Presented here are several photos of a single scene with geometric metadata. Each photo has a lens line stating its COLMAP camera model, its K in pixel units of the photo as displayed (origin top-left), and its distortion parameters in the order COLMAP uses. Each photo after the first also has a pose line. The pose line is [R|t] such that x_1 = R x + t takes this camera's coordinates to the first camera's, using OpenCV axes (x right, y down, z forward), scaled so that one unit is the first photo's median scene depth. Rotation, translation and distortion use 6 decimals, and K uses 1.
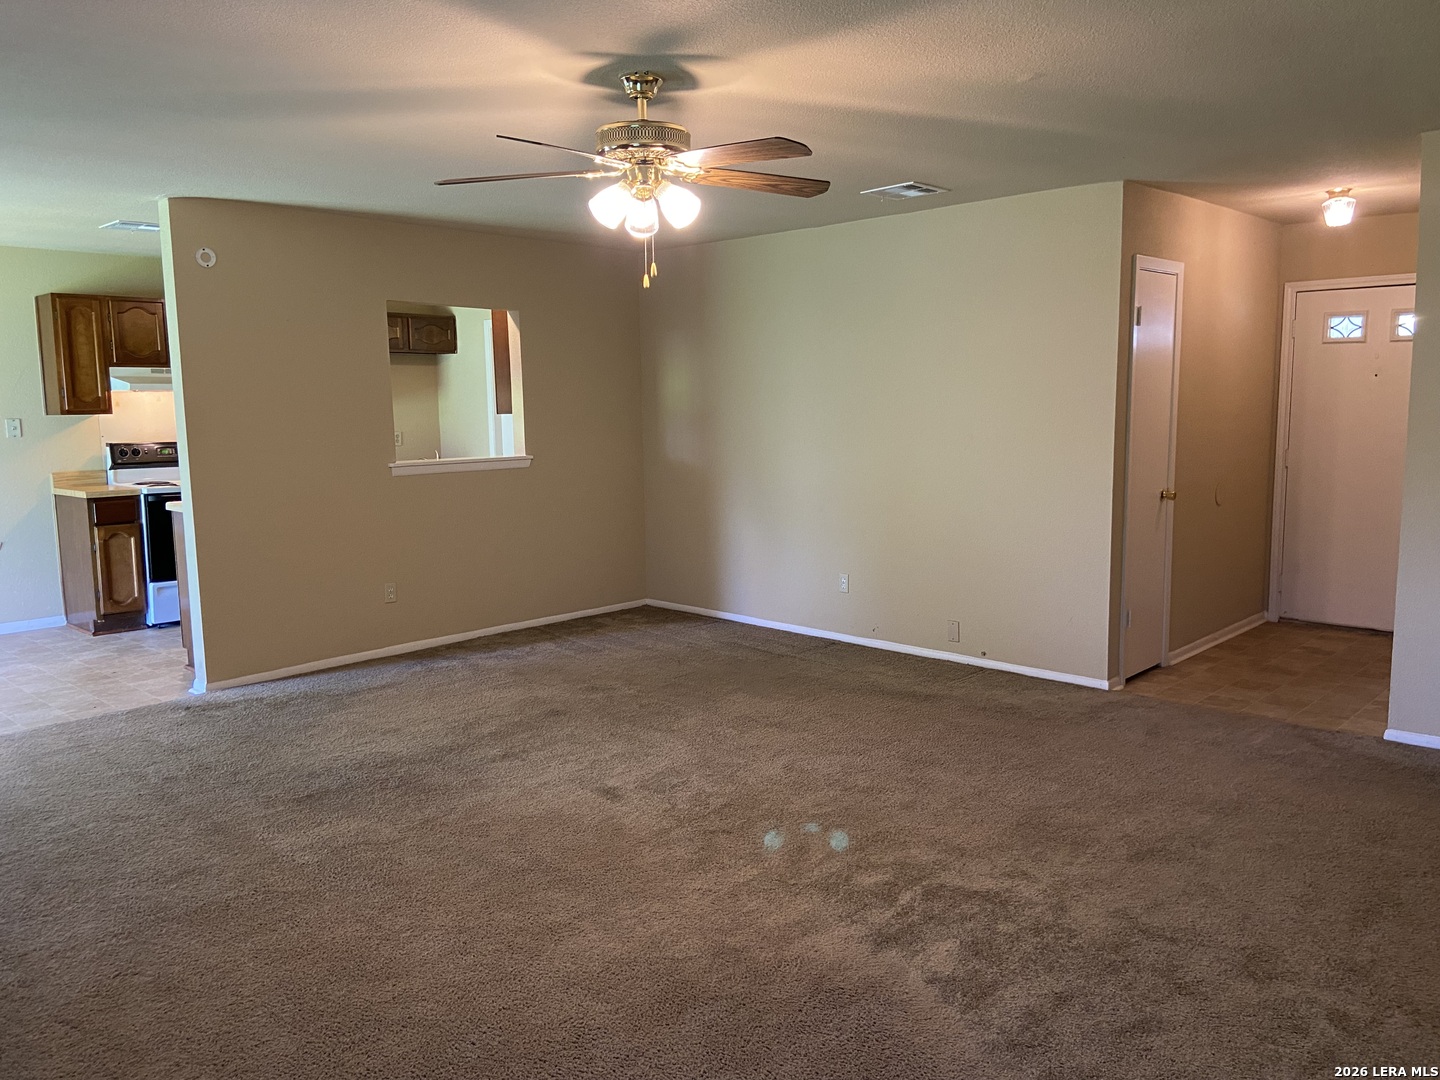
lens RADIAL K [[1076.3, 0, 710.7], [0, 1076.3, 518.9], [0, 0, 1]] dist [0.130399, -0.167024]
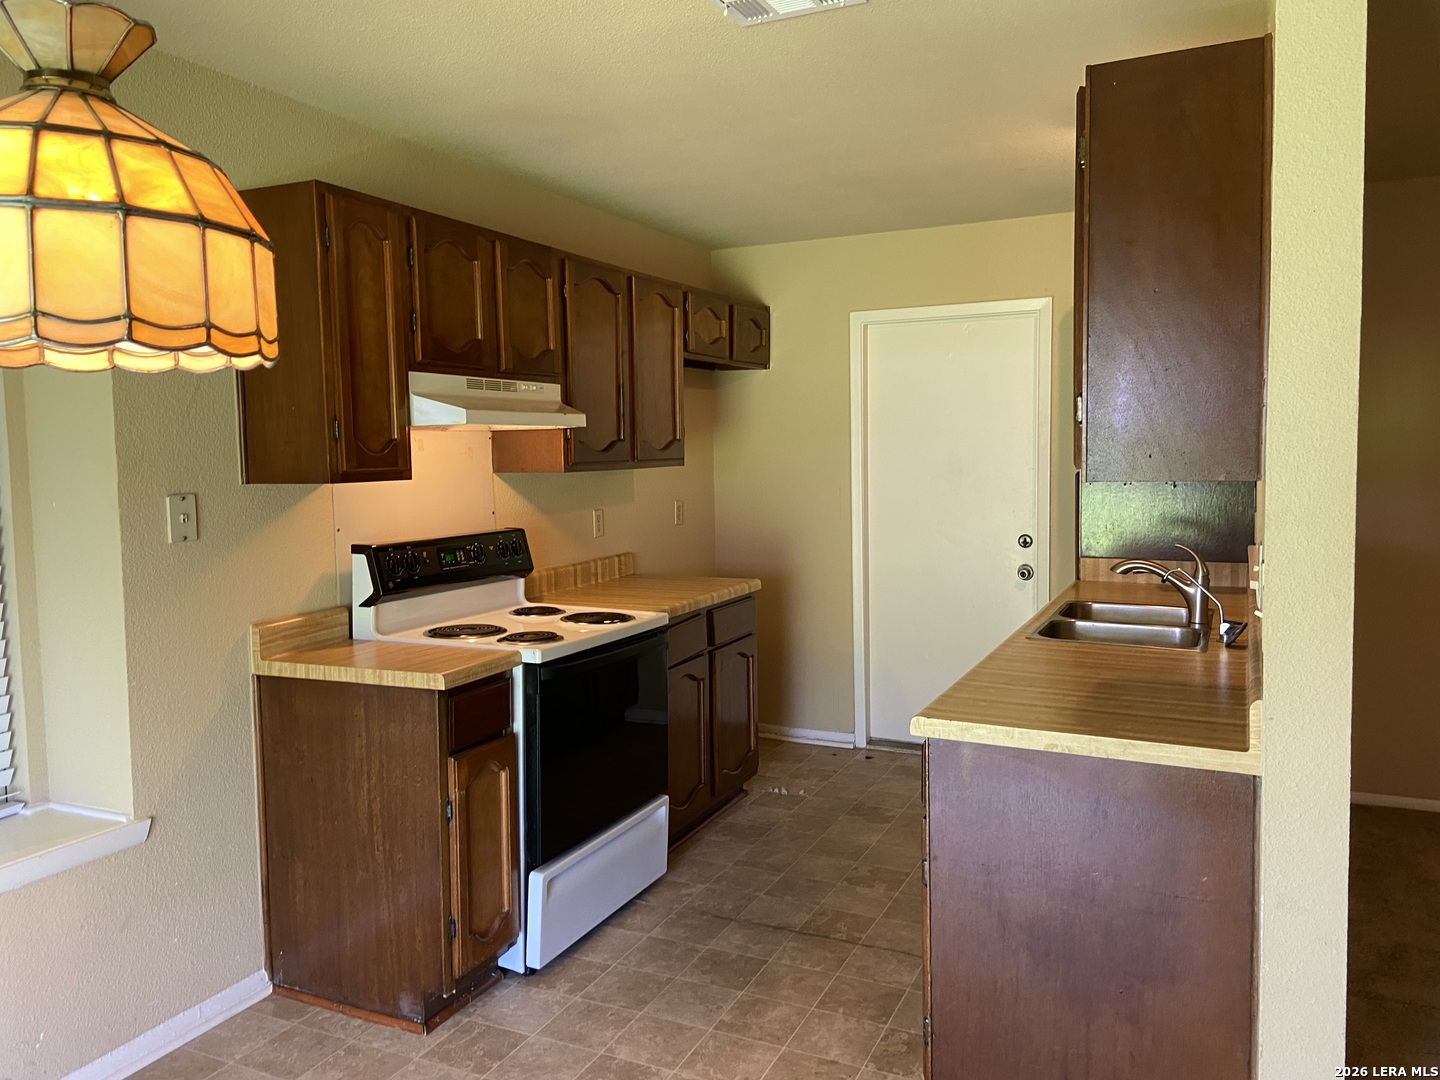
lens RADIAL K [[1076.3, 0, 710.7], [0, 1076.3, 518.9], [0, 0, 1]] dist [0.130399, -0.167024]
pose [[0.949920, -0.022117, 0.311710, -0.574210], [0.036826, 0.998465, -0.041381, -0.058856], [-0.310317, 0.050788, 0.949276, 0.570482]]
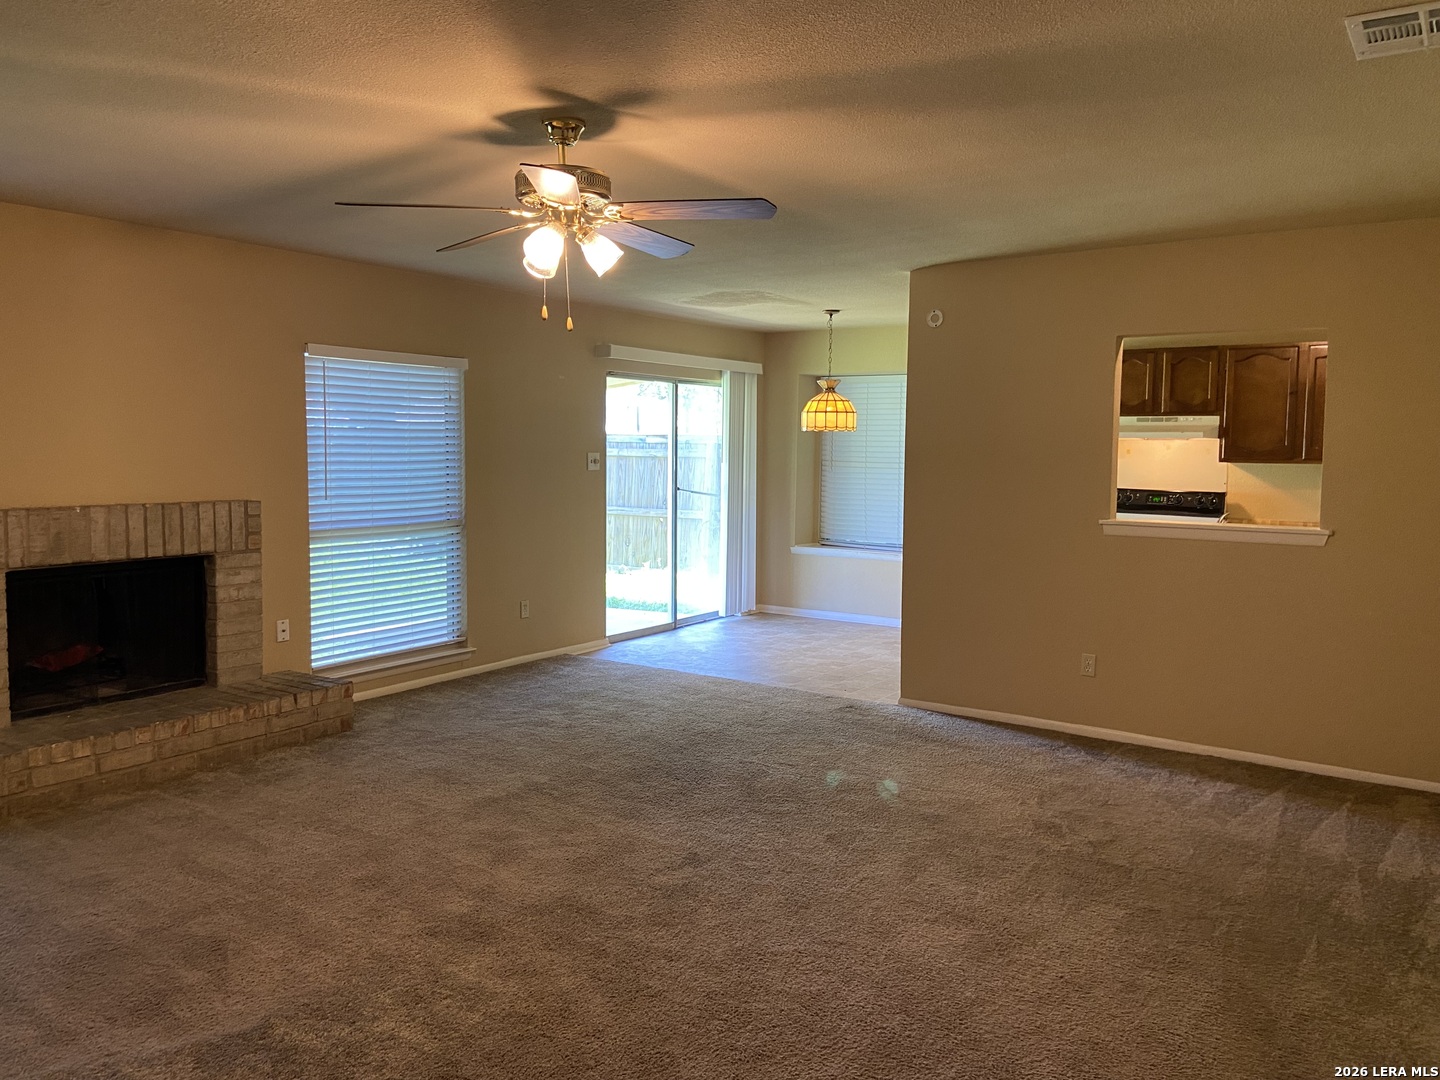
lens RADIAL K [[1076.3, 0, 710.7], [0, 1076.3, 518.9], [0, 0, 1]] dist [0.130399, -0.167024]
pose [[0.161531, 0.080038, -0.983617, 0.452954], [-0.124210, 0.990428, 0.060194, -0.056909], [0.979020, 0.112451, 0.169927, 0.466634]]
